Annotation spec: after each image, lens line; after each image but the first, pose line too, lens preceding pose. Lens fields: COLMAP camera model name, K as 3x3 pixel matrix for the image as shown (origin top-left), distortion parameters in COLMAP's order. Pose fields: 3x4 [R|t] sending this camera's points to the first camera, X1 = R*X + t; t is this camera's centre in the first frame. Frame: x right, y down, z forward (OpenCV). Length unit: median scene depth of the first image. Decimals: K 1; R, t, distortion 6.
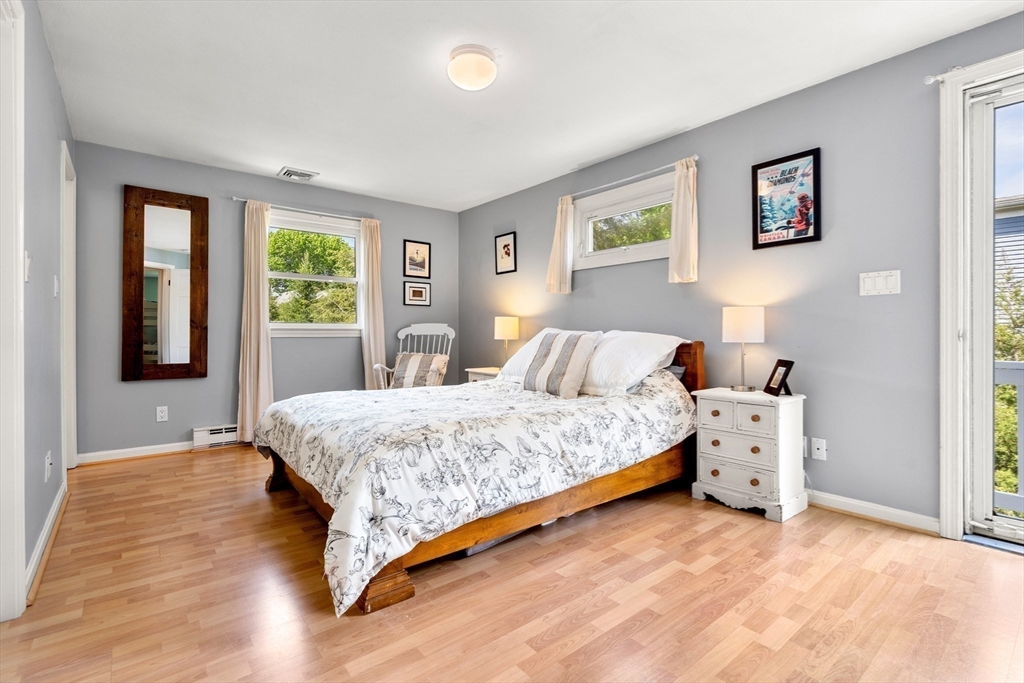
lens RADIAL K [[471.3, 0, 512.6], [0, 471.3, 337.4], [0, 0, 1]] dist [0.000227, 0.000215]
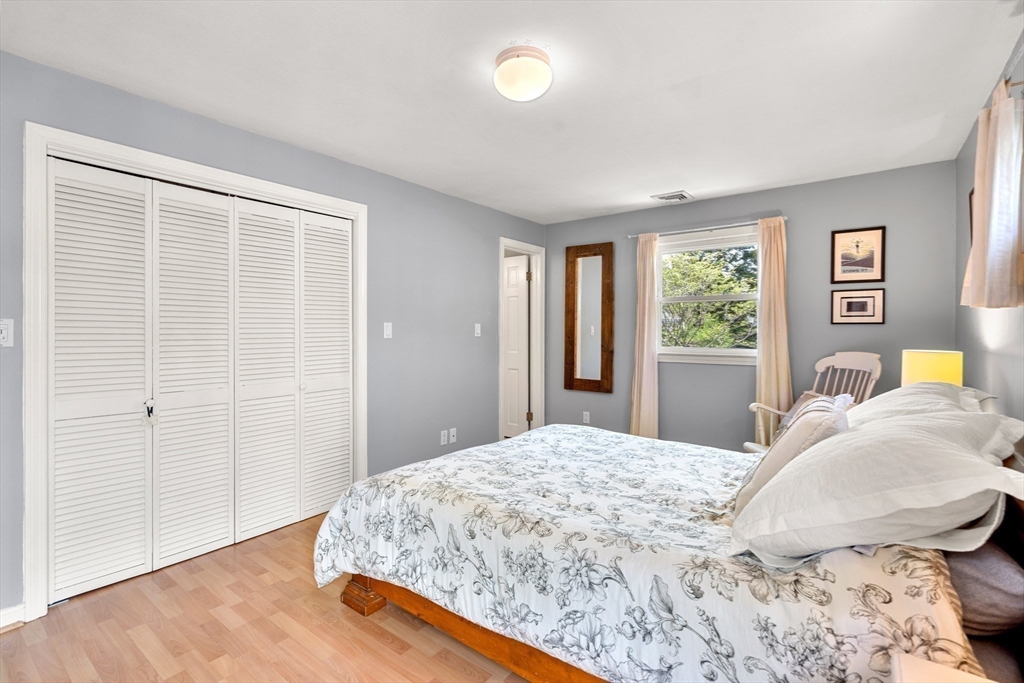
lens RADIAL K [[471.3, 0, 511.5], [0, 471.3, 335.3], [0, 0, 1]] dist [0.000227, 0.000215]
pose [[0.238149, 0.010610, -0.971171, 0.446339], [-0.009455, 0.999918, 0.008606, -0.070134], [0.971183, 0.007133, 0.238230, 0.478528]]
